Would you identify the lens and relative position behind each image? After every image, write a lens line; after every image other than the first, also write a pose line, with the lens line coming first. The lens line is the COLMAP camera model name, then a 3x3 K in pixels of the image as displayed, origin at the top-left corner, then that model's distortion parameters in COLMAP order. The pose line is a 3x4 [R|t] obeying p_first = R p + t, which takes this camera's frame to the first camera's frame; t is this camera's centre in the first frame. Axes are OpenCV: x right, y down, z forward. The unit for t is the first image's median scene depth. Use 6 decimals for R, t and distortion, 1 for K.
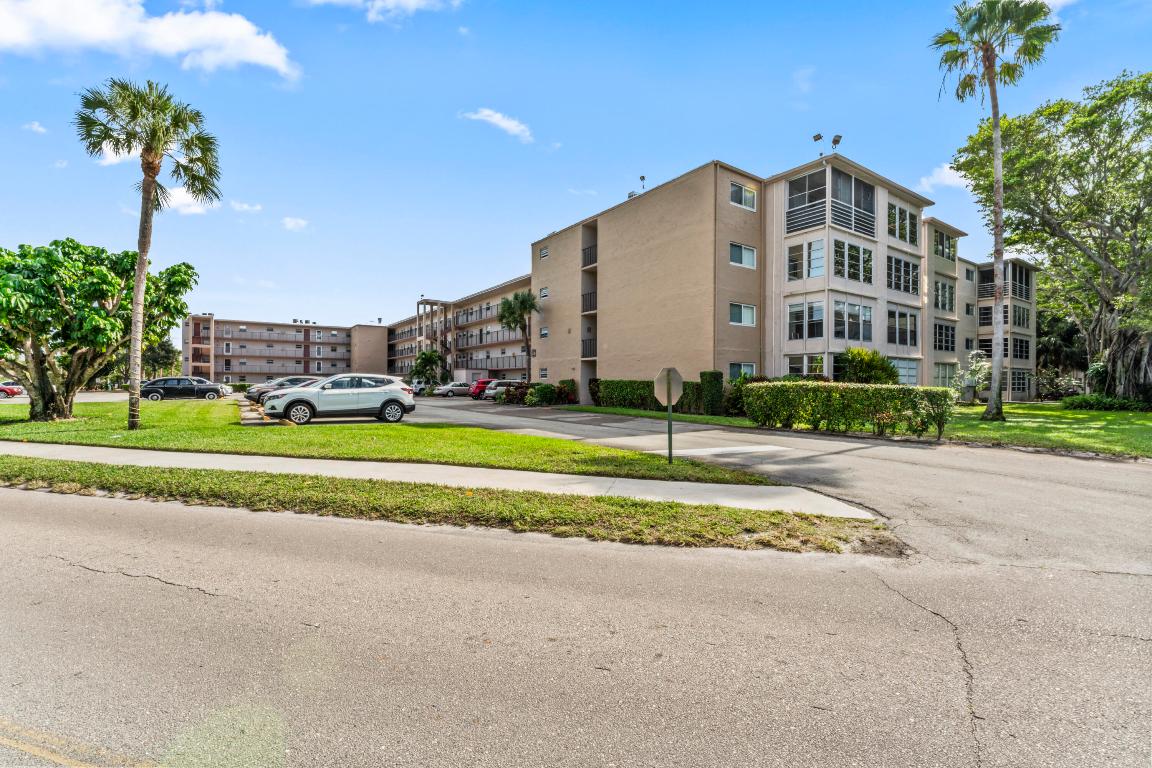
lens RADIAL K [[499.7, 0, 576.0], [0, 499.7, 384.0], [0, 0, 1]] dist [0.000096, -0.000047]
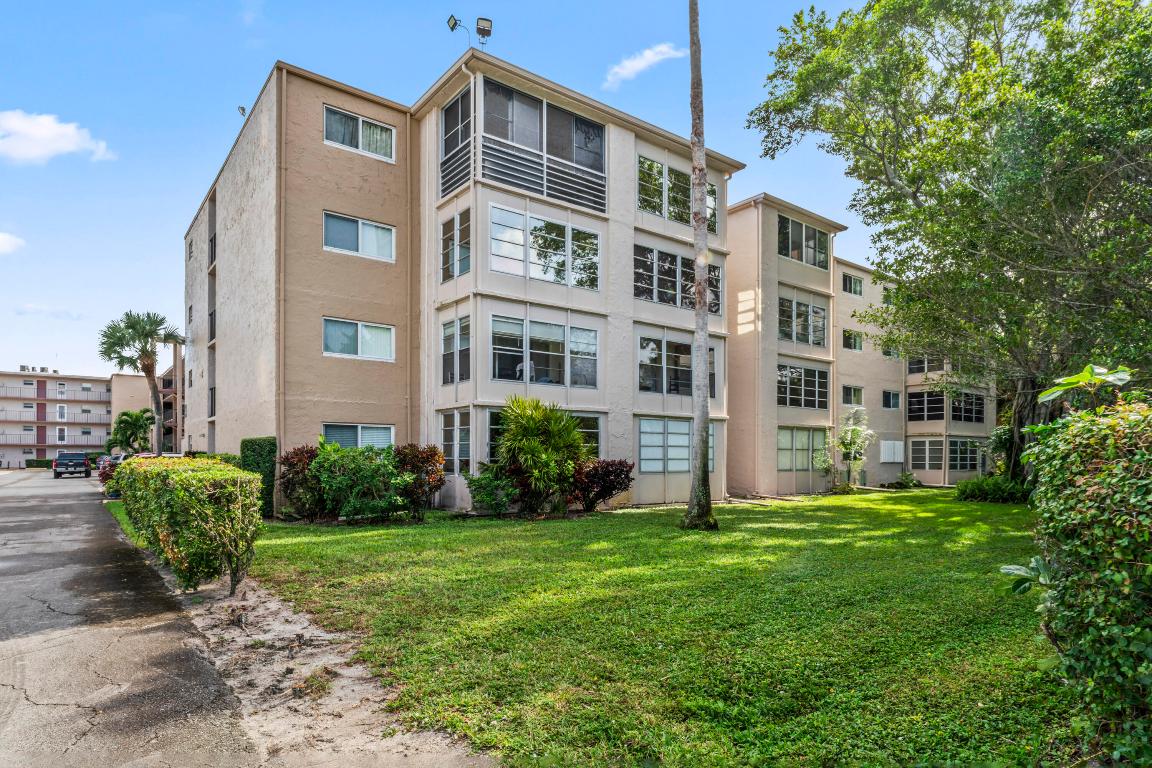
lens RADIAL K [[653.3, 0, 575.4], [0, 653.3, 456.7], [0, 0, 1]] dist [0.000082, -0.000489]
pose [[0.998864, -0.001376, 0.047639, 0.515114], [0.001521, 0.999994, -0.003003, -0.002202], [-0.047635, 0.003072, 0.998860, 0.228513]]
